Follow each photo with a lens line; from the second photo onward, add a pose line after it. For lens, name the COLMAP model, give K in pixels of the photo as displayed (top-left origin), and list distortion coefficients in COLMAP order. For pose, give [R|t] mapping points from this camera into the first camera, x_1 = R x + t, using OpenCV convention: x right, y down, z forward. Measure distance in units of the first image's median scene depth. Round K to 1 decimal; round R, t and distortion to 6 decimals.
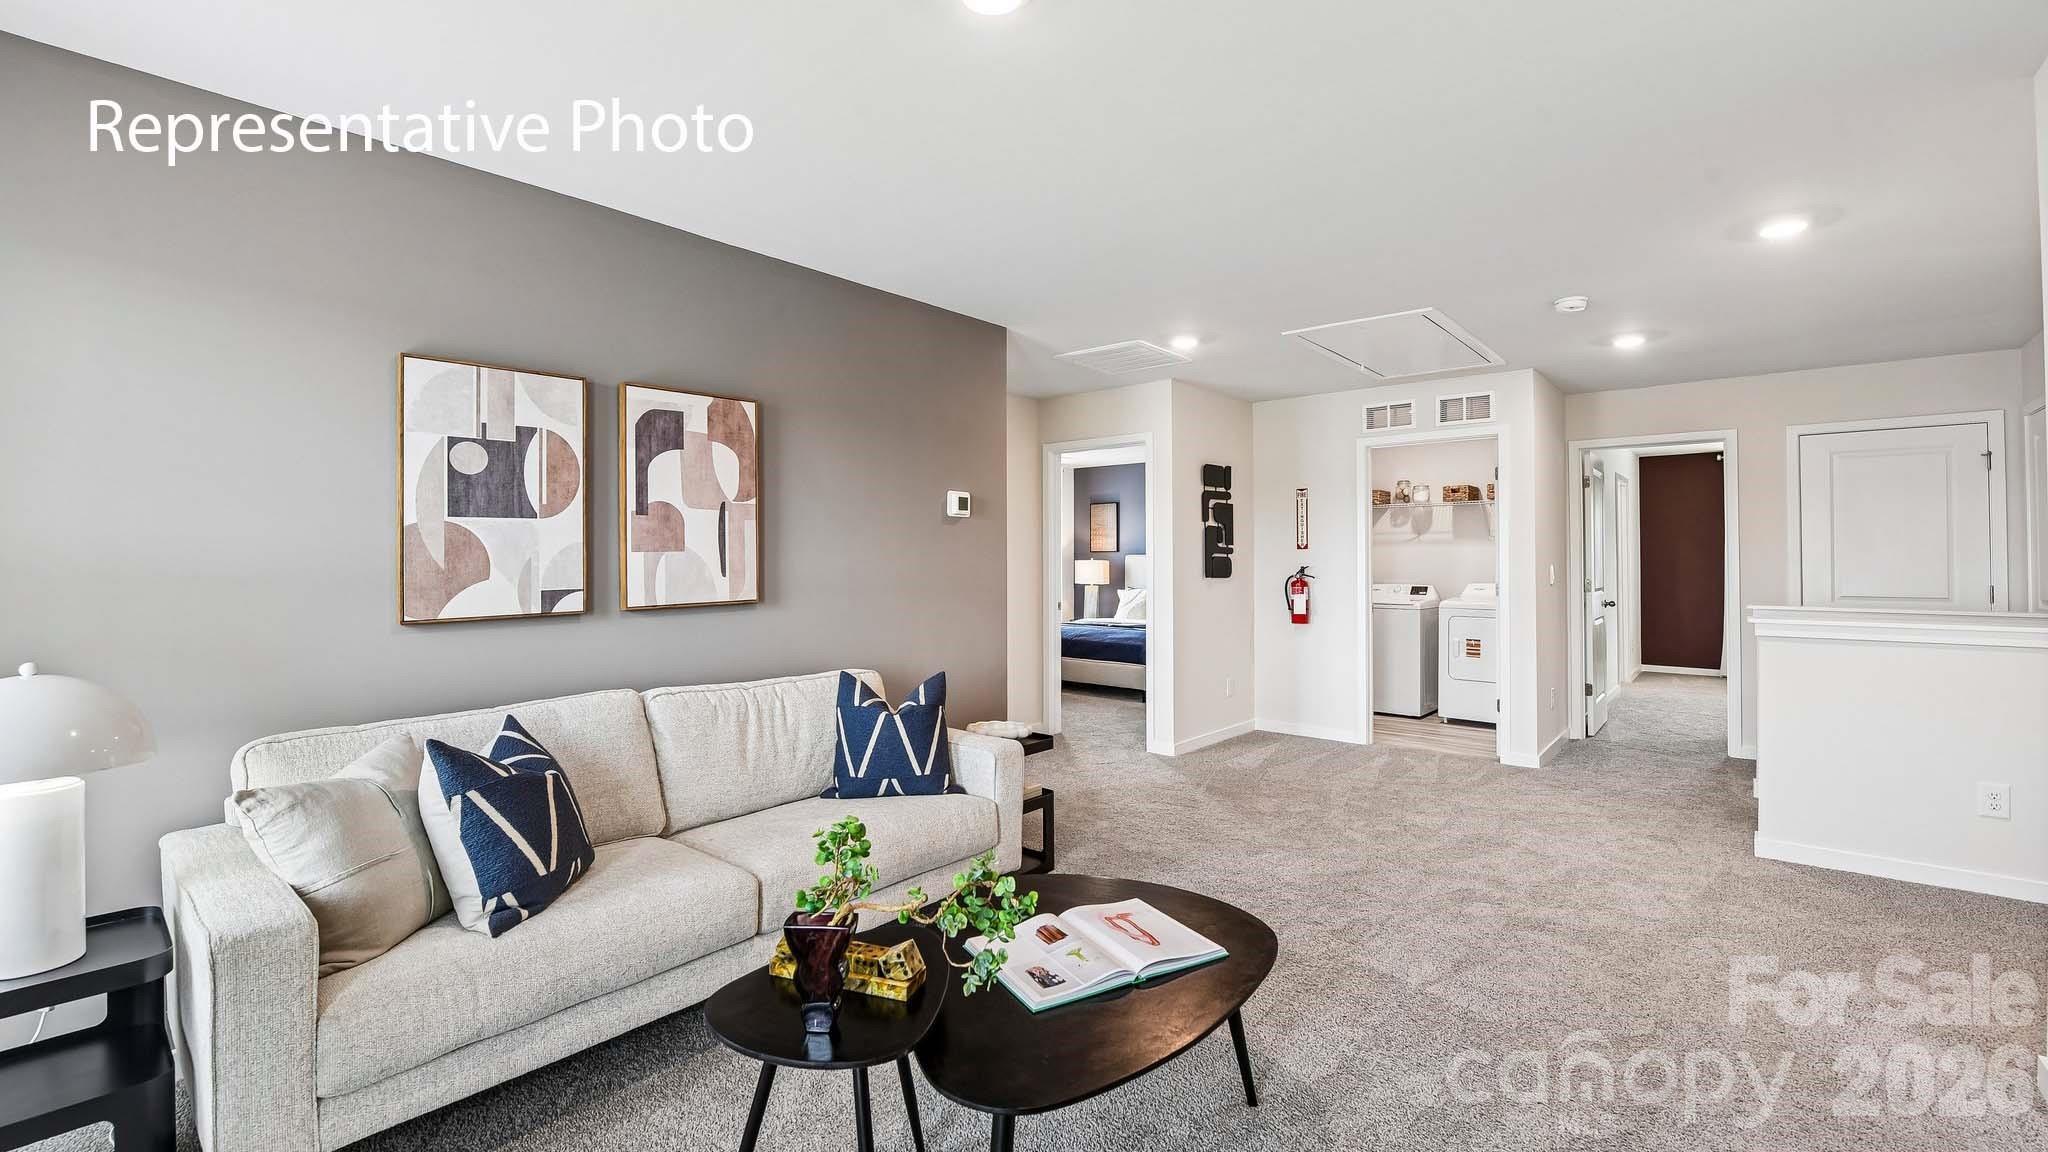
lens RADIAL K [[846.9, 0, 1025.2], [0, 846.9, 554.1], [0, 0, 1]] dist [-0.004002, -0.000140]
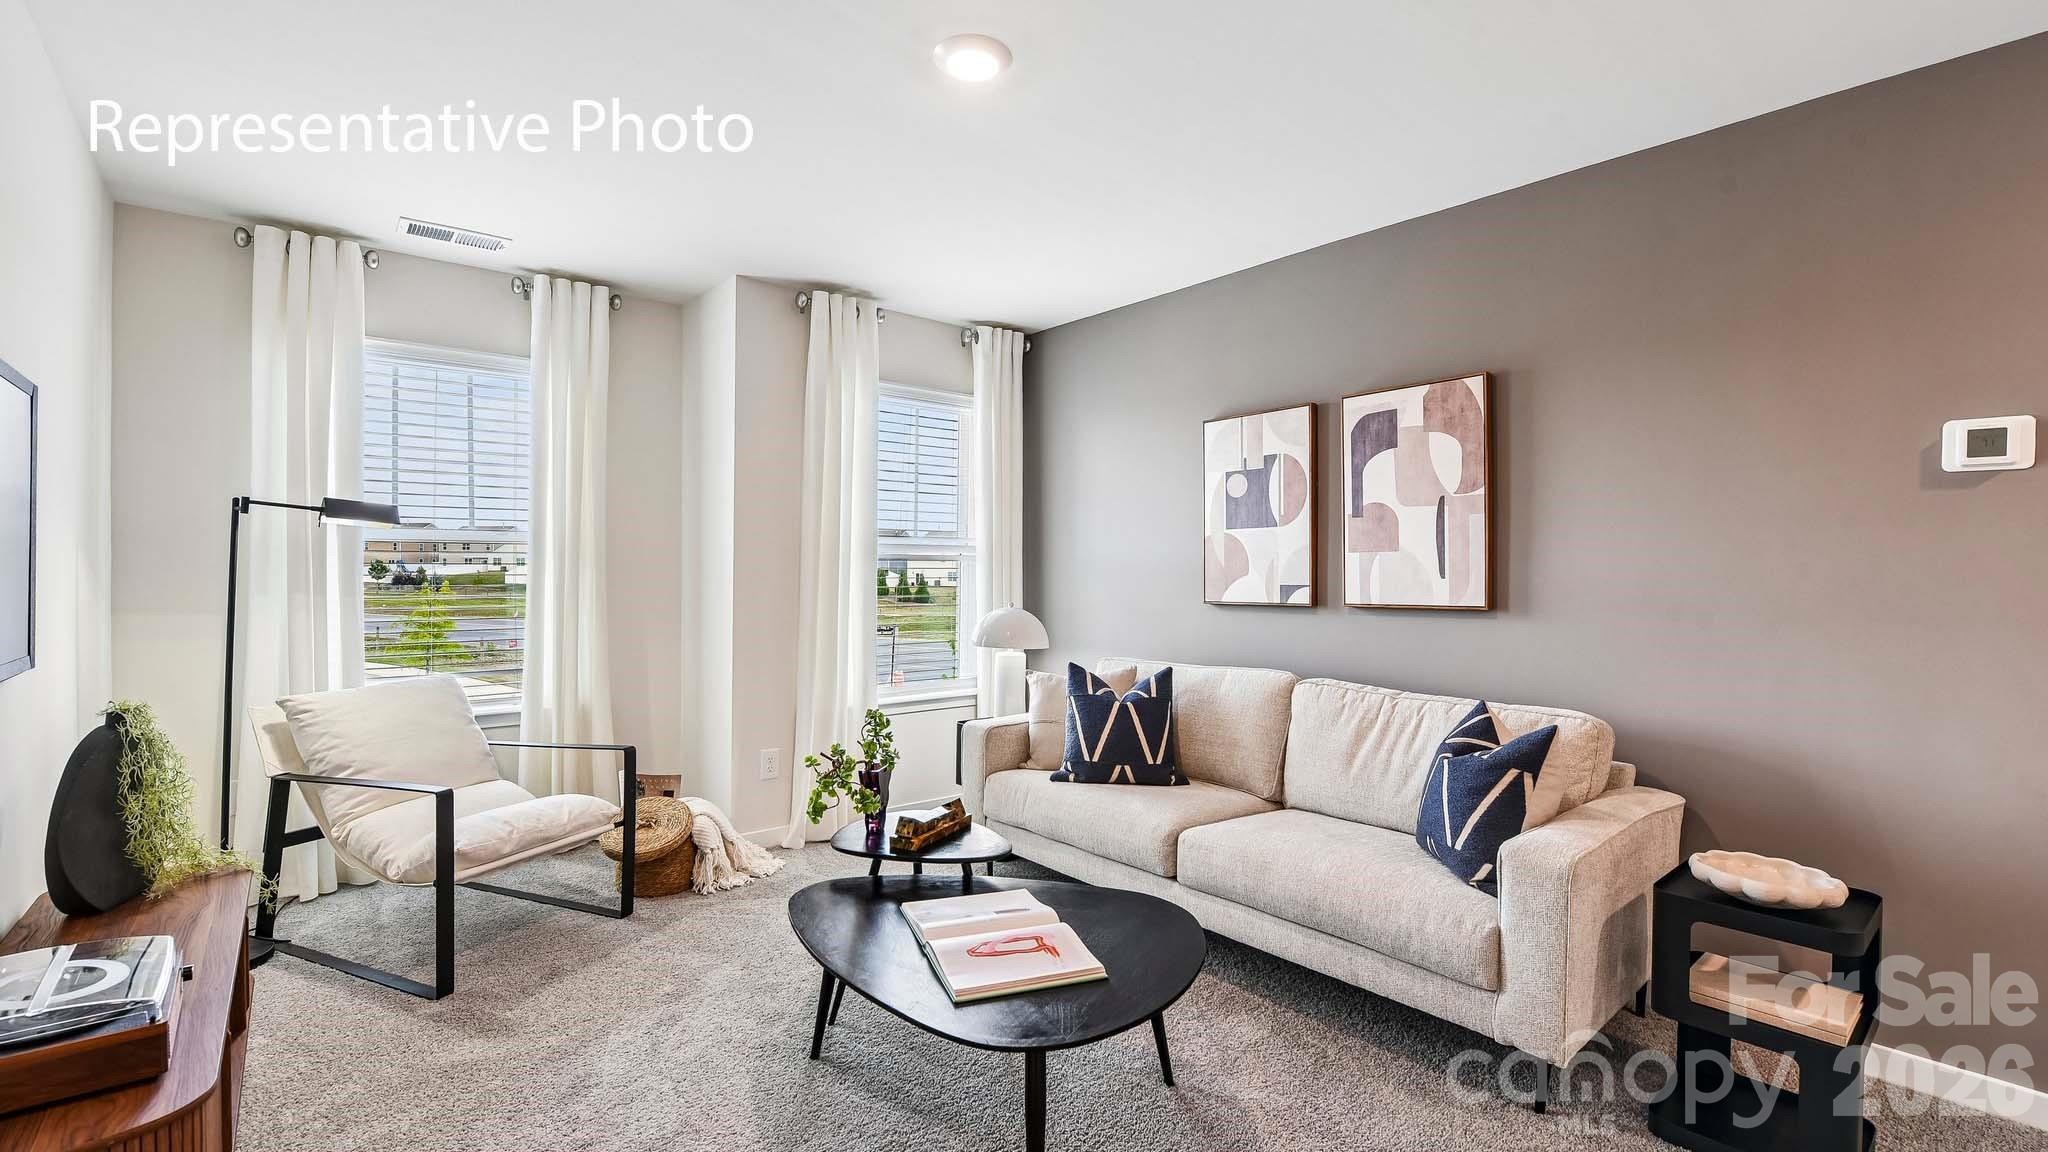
lens RADIAL K [[888.0, 0, 1030.8], [0, 888.0, 578.6], [0, 0, 1]] dist [-0.000175, -0.000318]
pose [[-0.135346, 0.008095, -0.990765, 0.704441], [-0.004039, 0.999954, 0.008722, 0.022120], [0.990790, 0.005182, -0.135307, 0.753126]]
